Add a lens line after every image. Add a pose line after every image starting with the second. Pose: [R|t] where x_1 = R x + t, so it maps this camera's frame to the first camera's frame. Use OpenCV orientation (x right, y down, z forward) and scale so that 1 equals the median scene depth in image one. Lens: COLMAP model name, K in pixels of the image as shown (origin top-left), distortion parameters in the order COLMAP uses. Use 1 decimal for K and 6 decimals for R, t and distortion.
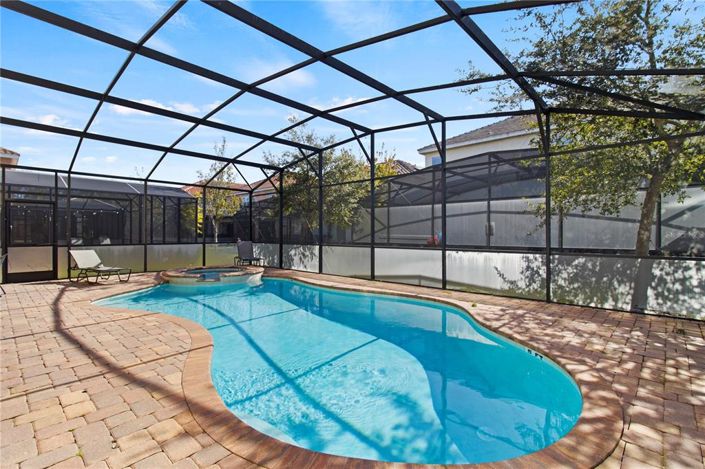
lens RADIAL K [[328.8, 0, 354.5], [0, 328.8, 229.4], [0, 0, 1]] dist [0.002214, -0.000126]
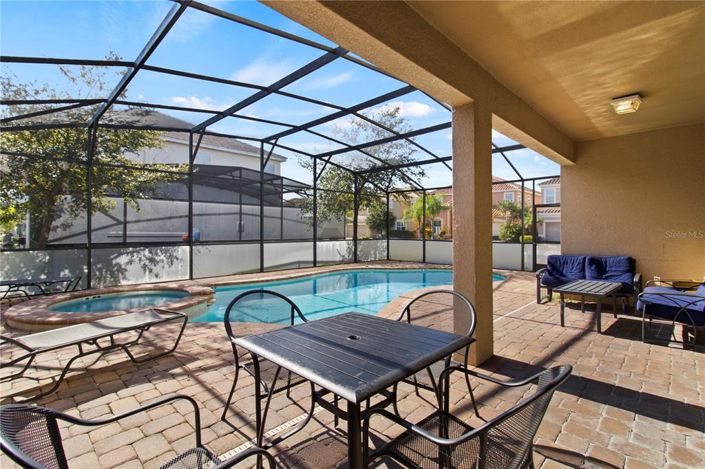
lens RADIAL K [[328.8, 0, 354.5], [0, 328.8, 229.4], [0, 0, 1]] dist [0.002214, -0.000126]
pose [[0.013934, 0.001337, 0.999902, -1.065379], [-0.015019, 0.999887, -0.001127, 0.003801], [-0.999790, -0.015002, 0.013953, 0.664807]]
